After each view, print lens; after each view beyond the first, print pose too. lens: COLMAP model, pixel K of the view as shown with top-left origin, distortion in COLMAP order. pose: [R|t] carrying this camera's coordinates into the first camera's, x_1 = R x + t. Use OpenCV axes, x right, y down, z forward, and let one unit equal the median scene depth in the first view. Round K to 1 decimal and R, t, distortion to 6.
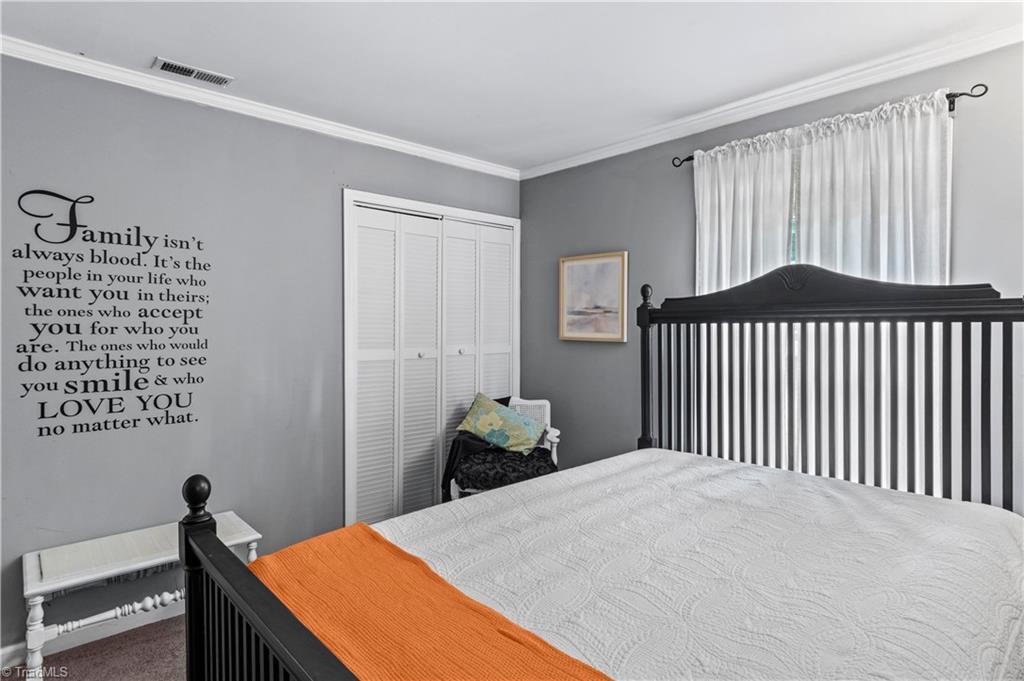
lens RADIAL K [[546.3, 0, 514.7], [0, 546.3, 317.4], [0, 0, 1]] dist [0.015070, 0.000054]
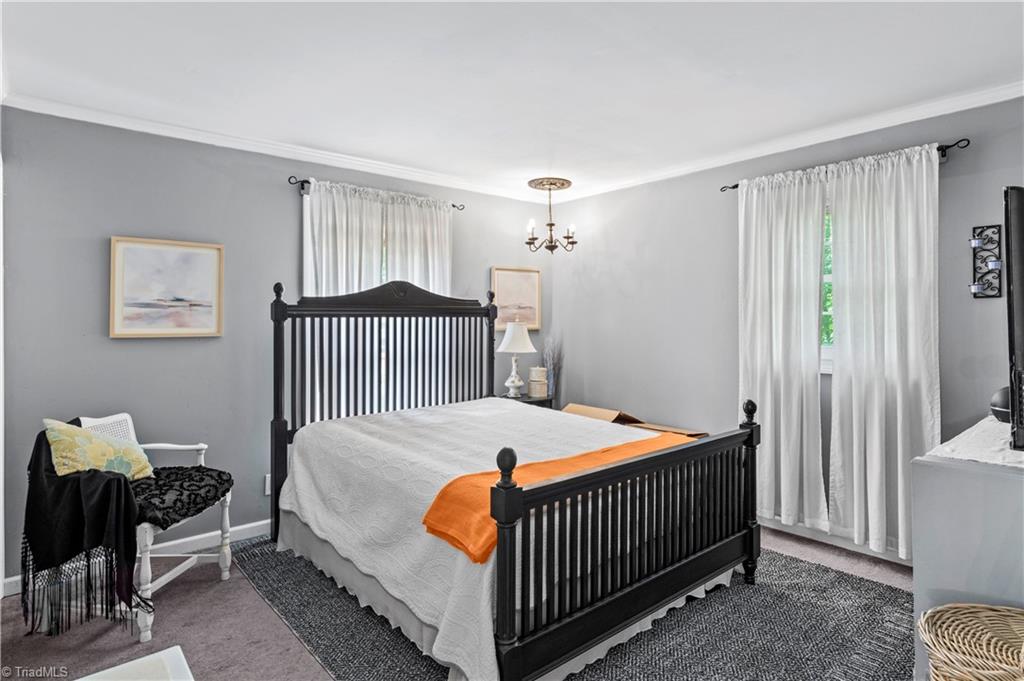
lens RADIAL K [[546.3, 0, 514.7], [0, 546.3, 317.4], [0, 0, 1]] dist [0.015070, 0.000054]
pose [[0.055948, 0.003387, 0.998428, -0.847343], [-0.009433, 0.999951, -0.002864, 0.009218], [-0.998389, -0.009258, 0.055978, 0.457376]]
